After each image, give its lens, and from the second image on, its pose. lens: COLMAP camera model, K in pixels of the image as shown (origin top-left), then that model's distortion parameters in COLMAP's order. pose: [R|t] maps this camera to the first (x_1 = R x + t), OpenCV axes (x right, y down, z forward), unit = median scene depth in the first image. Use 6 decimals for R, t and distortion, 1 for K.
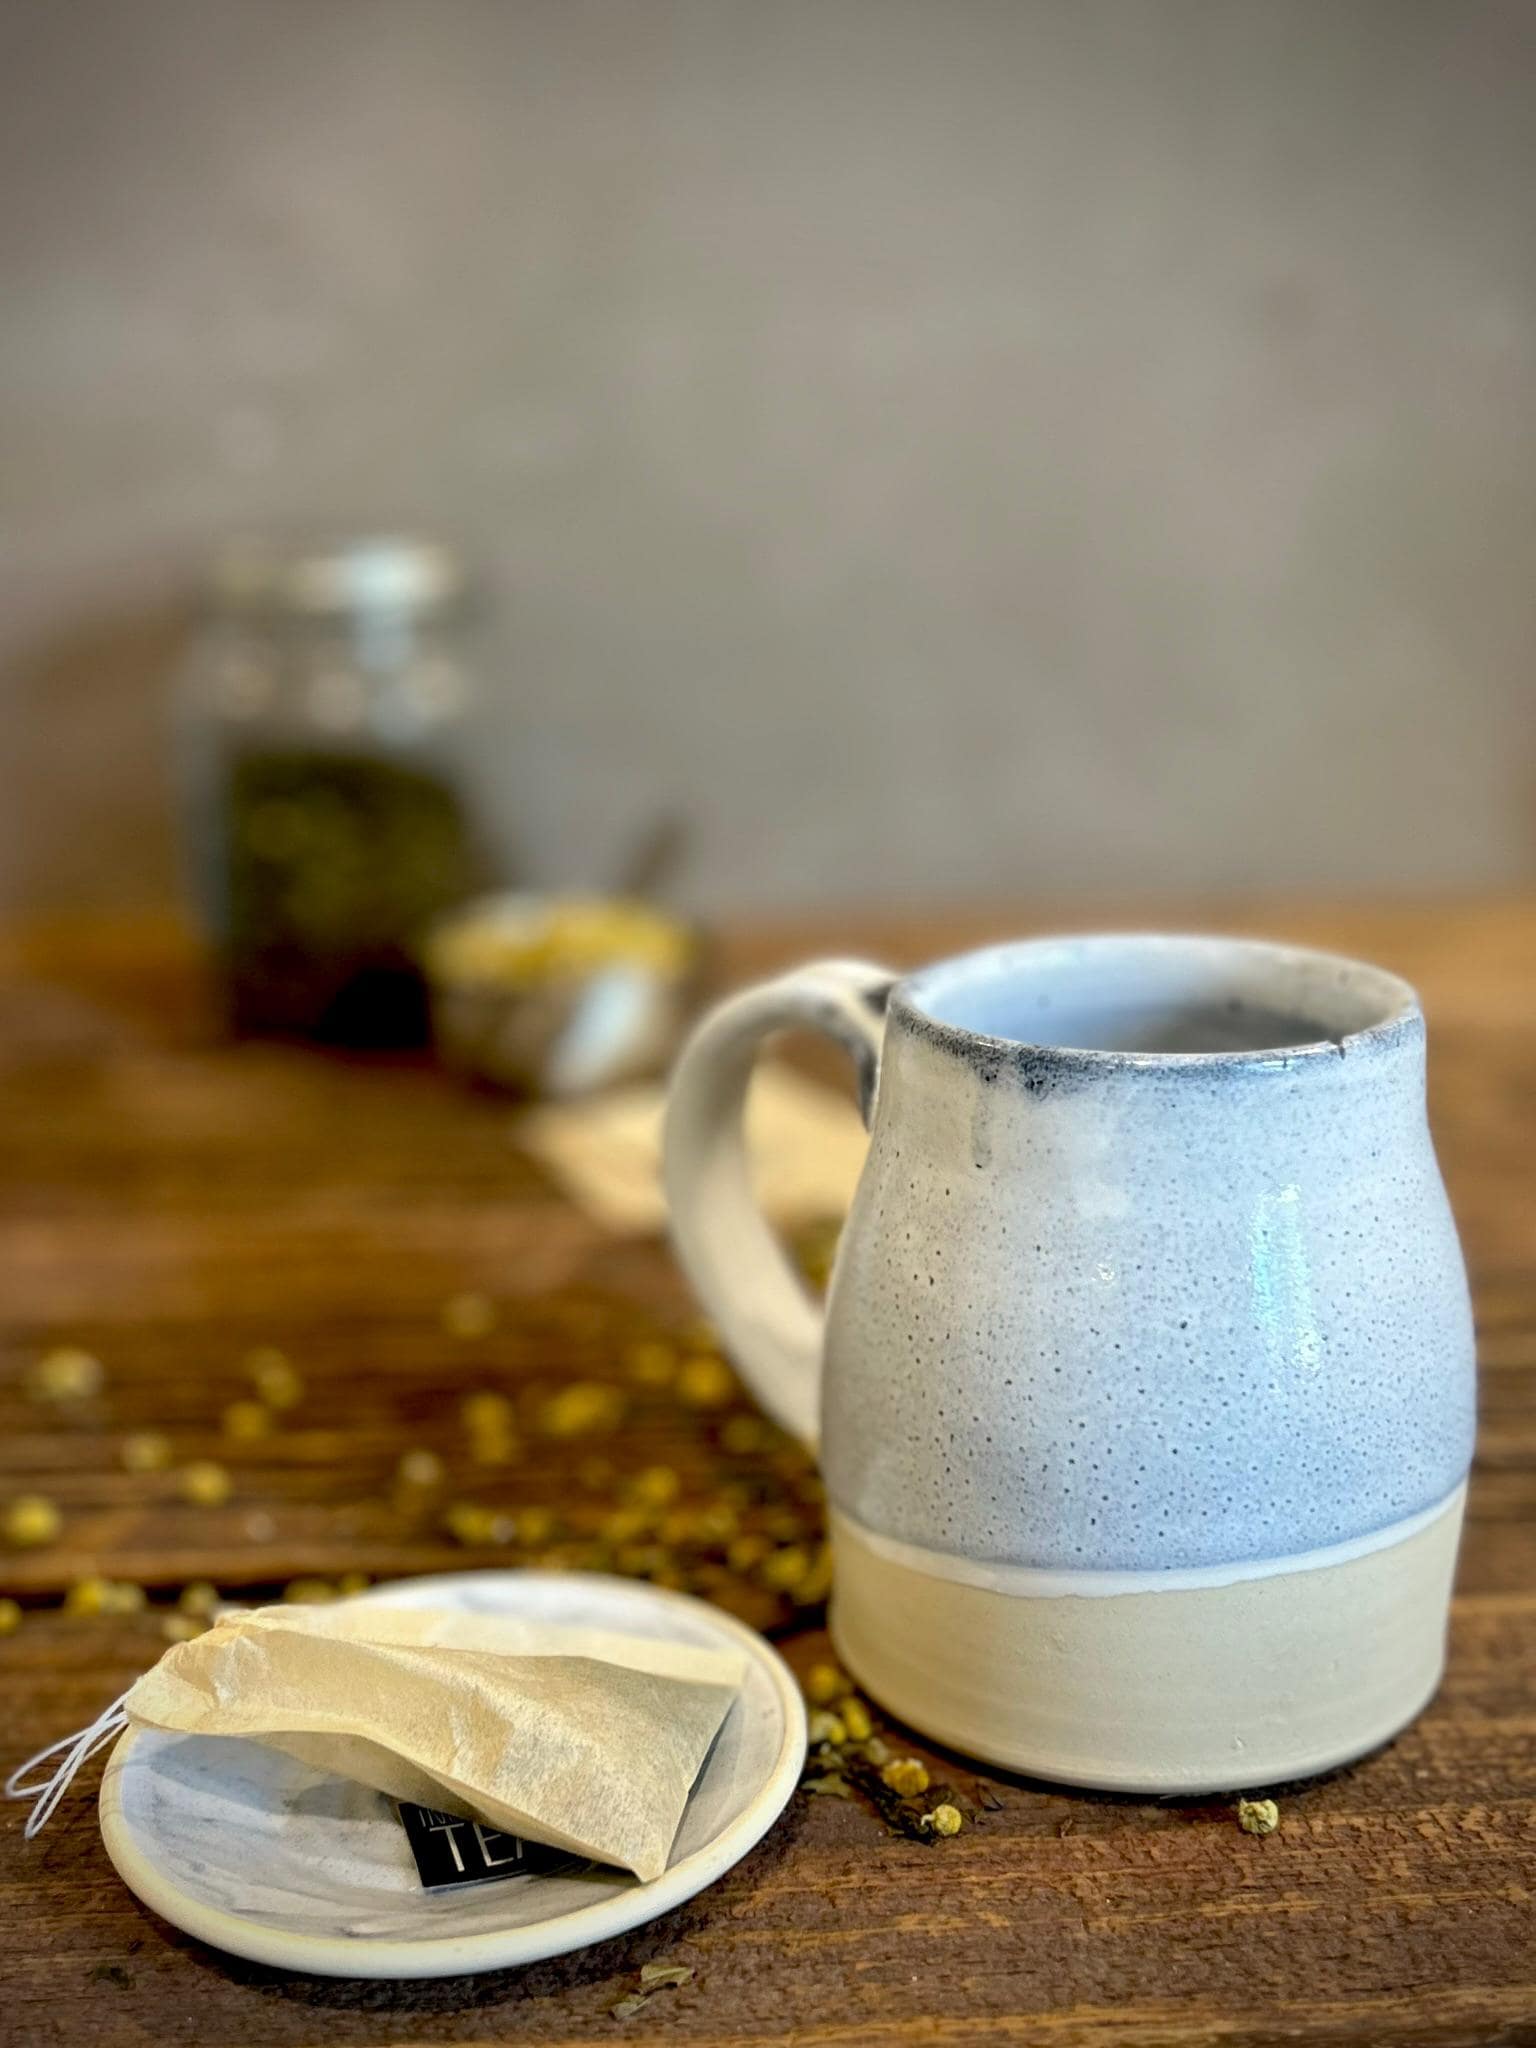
lens RADIAL K [[1772.4, 0, 768.0], [0, 1772.4, 1024.0], [0, 0, 1]] dist [0.009428, -0.042799]
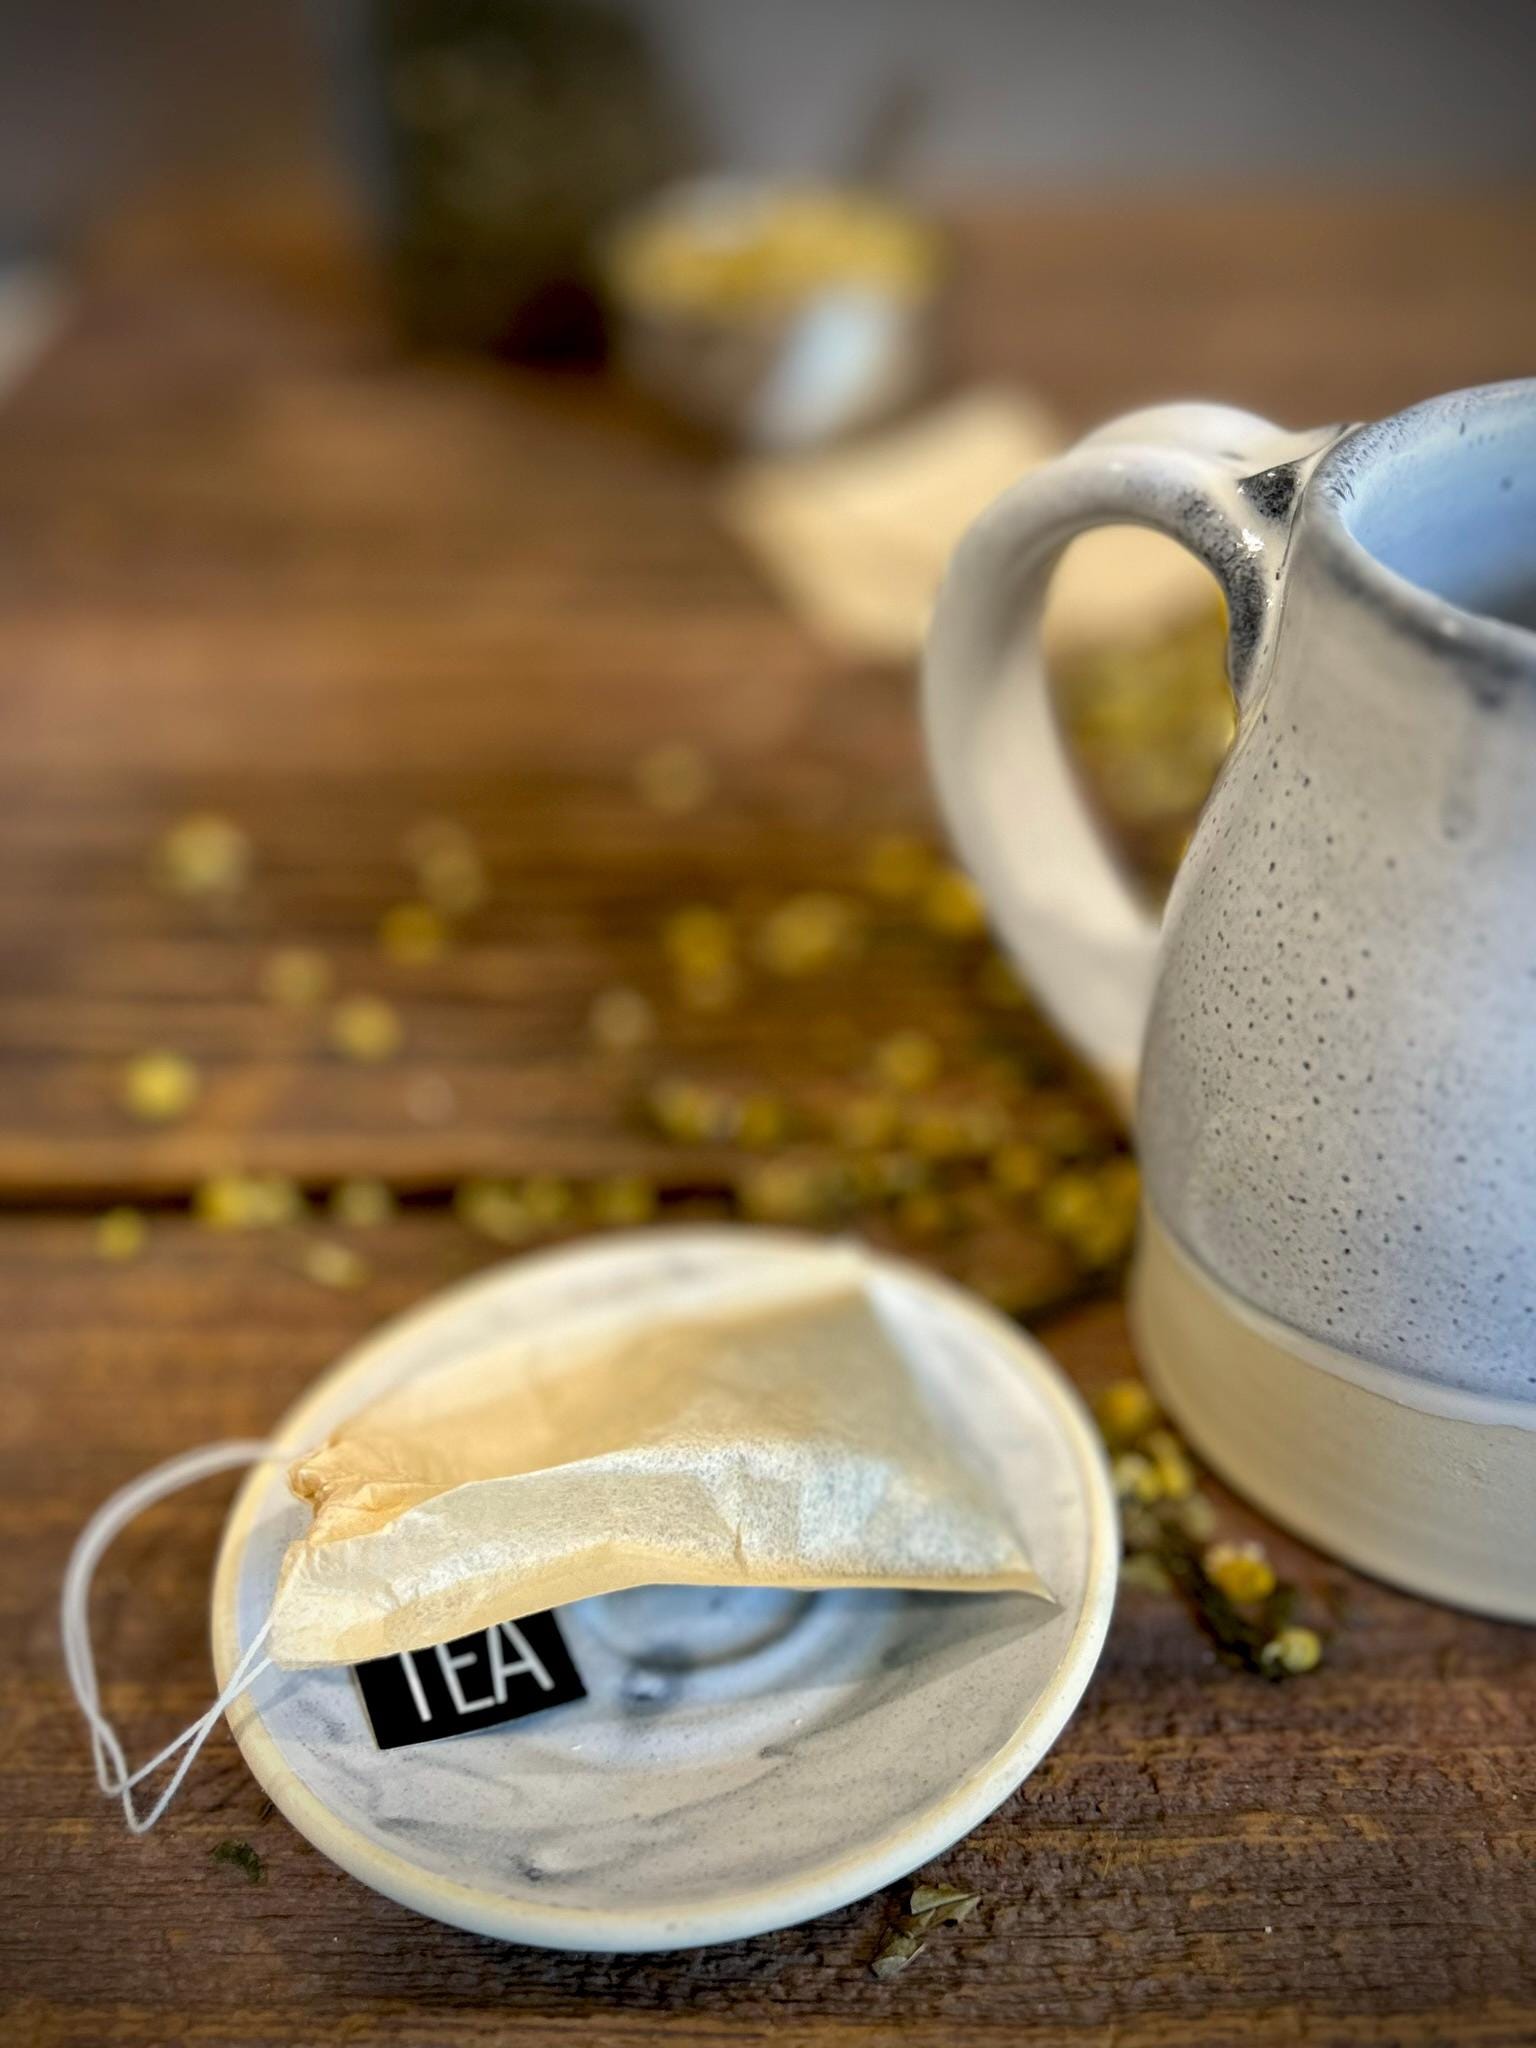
lens RADIAL K [[1757.0, 0, 891.3], [0, 1757.0, 1032.0], [0, 0, 1]] dist [0.049345, -0.115440]
pose [[0.998500, 0.030752, -0.045305, -0.050800], [-0.010934, 0.922714, 0.385329, -0.097462], [0.053653, -0.384256, 0.921666, 0.390801]]
